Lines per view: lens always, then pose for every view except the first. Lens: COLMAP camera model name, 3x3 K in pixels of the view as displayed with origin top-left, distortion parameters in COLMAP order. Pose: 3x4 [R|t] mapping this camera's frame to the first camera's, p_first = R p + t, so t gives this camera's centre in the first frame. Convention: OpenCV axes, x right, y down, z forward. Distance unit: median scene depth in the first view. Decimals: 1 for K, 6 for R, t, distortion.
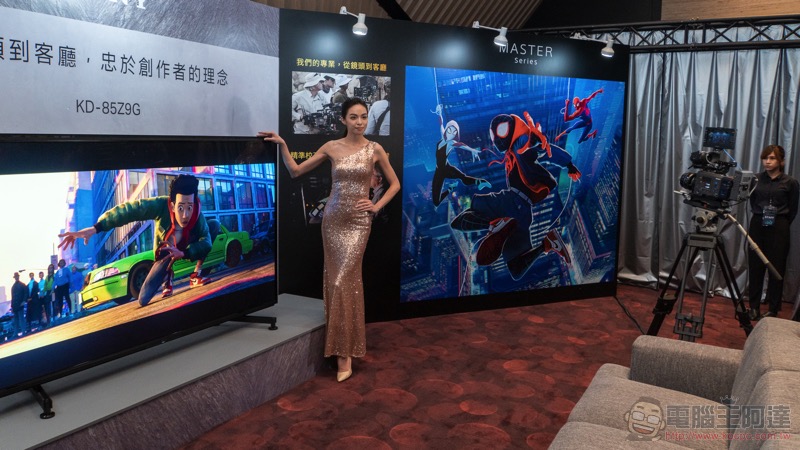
lens RADIAL K [[639.2, 0, 411.0], [0, 639.2, 195.4], [0, 0, 1]] dist [-0.010664, -0.036490]
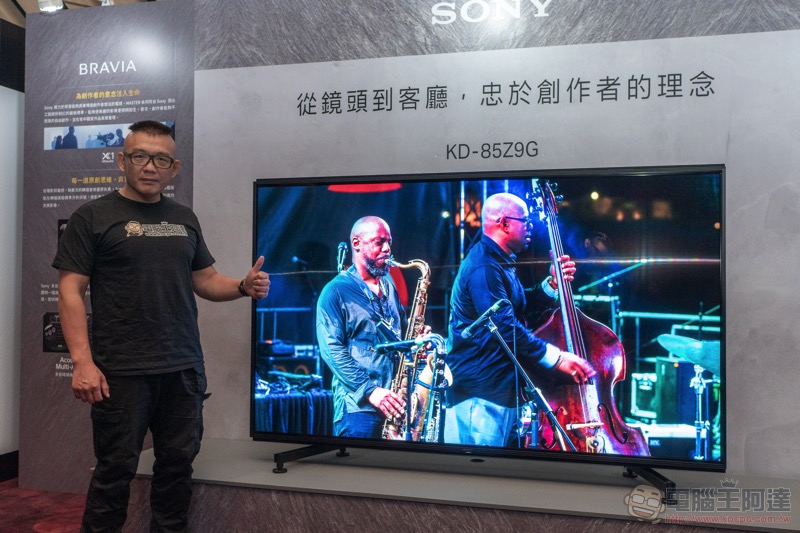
lens RADIAL K [[831.1, 0, 394.7], [0, 831.1, 259.6], [0, 0, 1]] dist [-0.000801, 0.000000]
pose [[0.184475, -0.040238, -0.982013, 0.384315], [-0.091884, 0.994080, -0.057993, 0.051926], [0.978533, 0.100929, 0.179686, 0.513351]]
